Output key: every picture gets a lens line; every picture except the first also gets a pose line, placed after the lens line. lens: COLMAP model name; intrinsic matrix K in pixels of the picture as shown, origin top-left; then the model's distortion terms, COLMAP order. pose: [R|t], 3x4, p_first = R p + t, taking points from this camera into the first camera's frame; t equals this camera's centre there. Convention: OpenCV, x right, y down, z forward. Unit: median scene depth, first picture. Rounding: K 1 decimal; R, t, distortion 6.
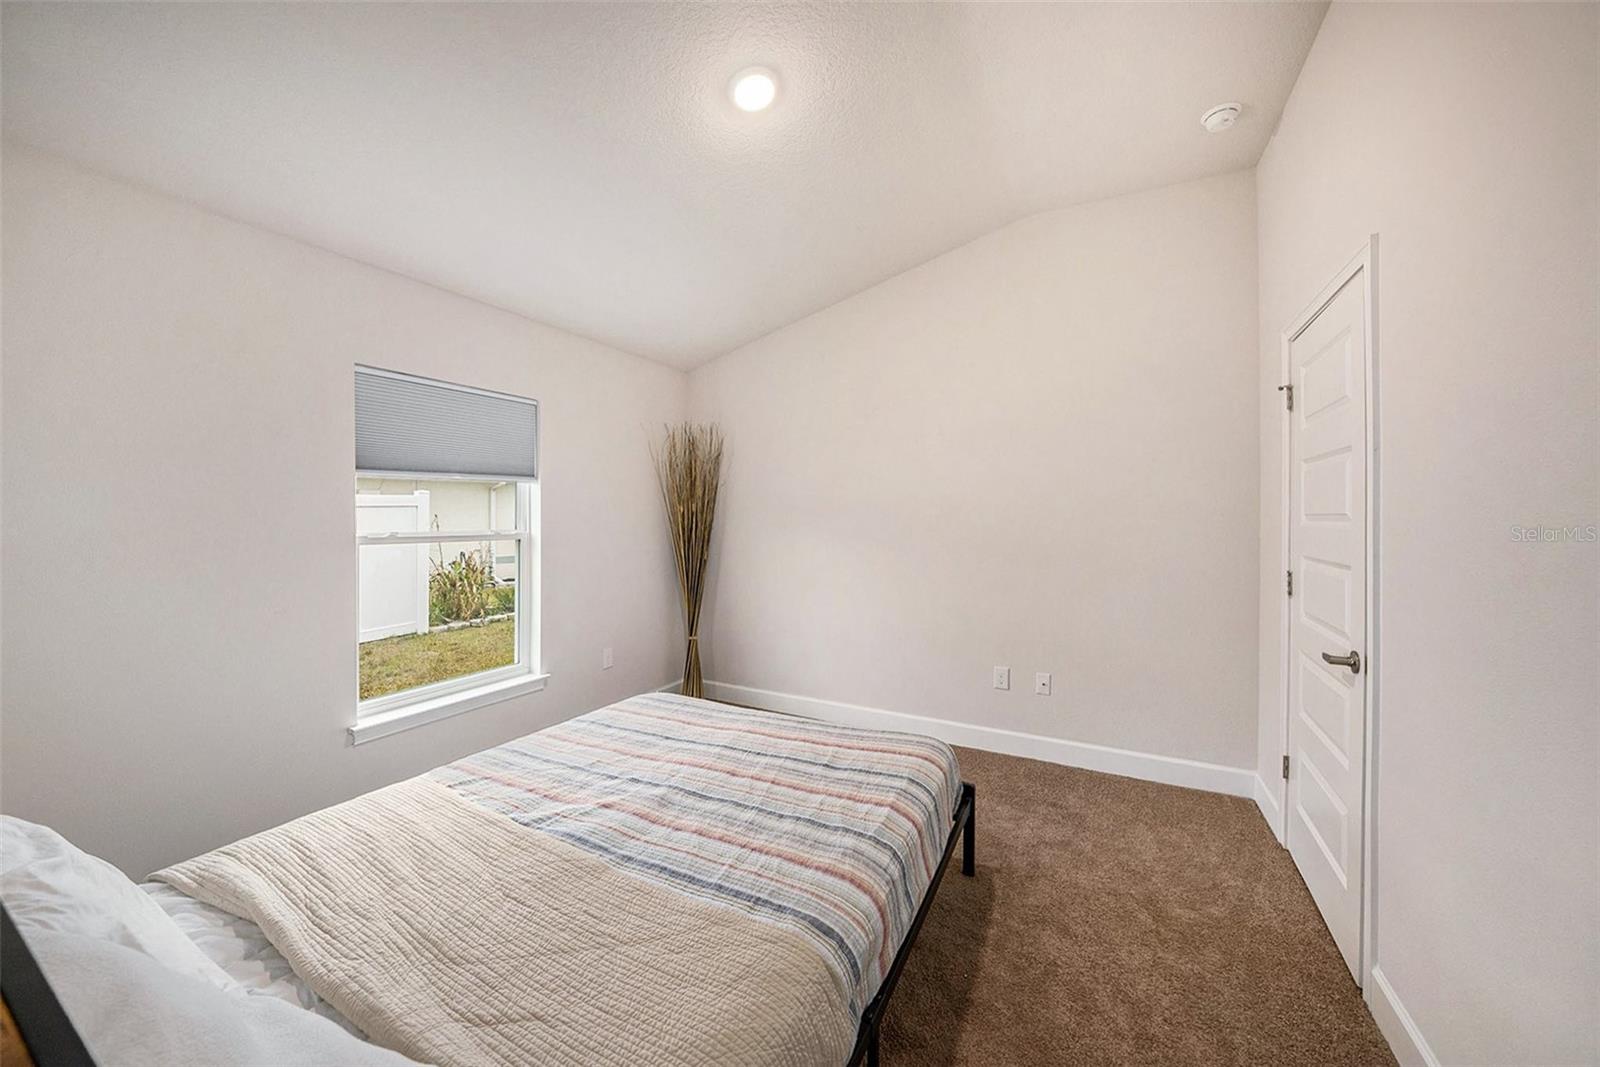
lens RADIAL K [[567.4, 0, 805.7], [0, 567.4, 530.4], [0, 0, 1]] dist [-0.030178, 0.006782]
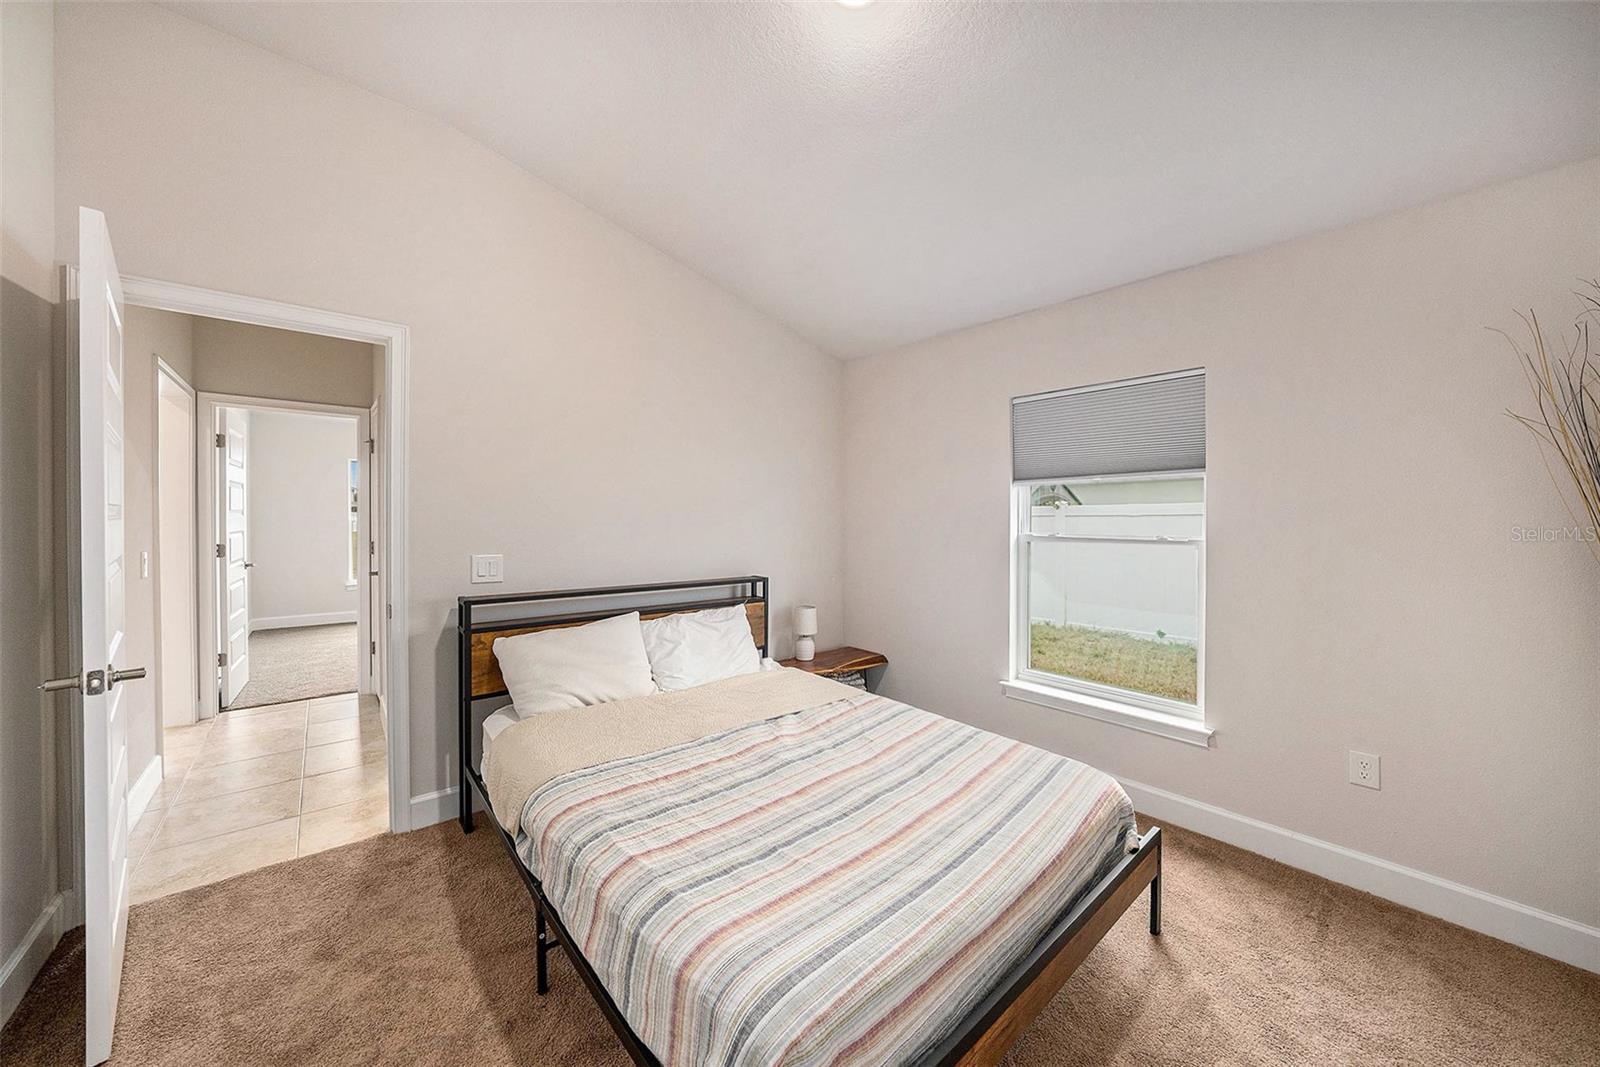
lens RADIAL K [[561.7, 0, 804.4], [0, 561.7, 525.3], [0, 0, 1]] dist [-0.026763, 0.006600]
pose [[-0.345534, 0.010901, -0.938343, 0.541880], [-0.035757, 0.999053, 0.024773, -0.021146], [0.937725, 0.042112, -0.344818, 0.978117]]
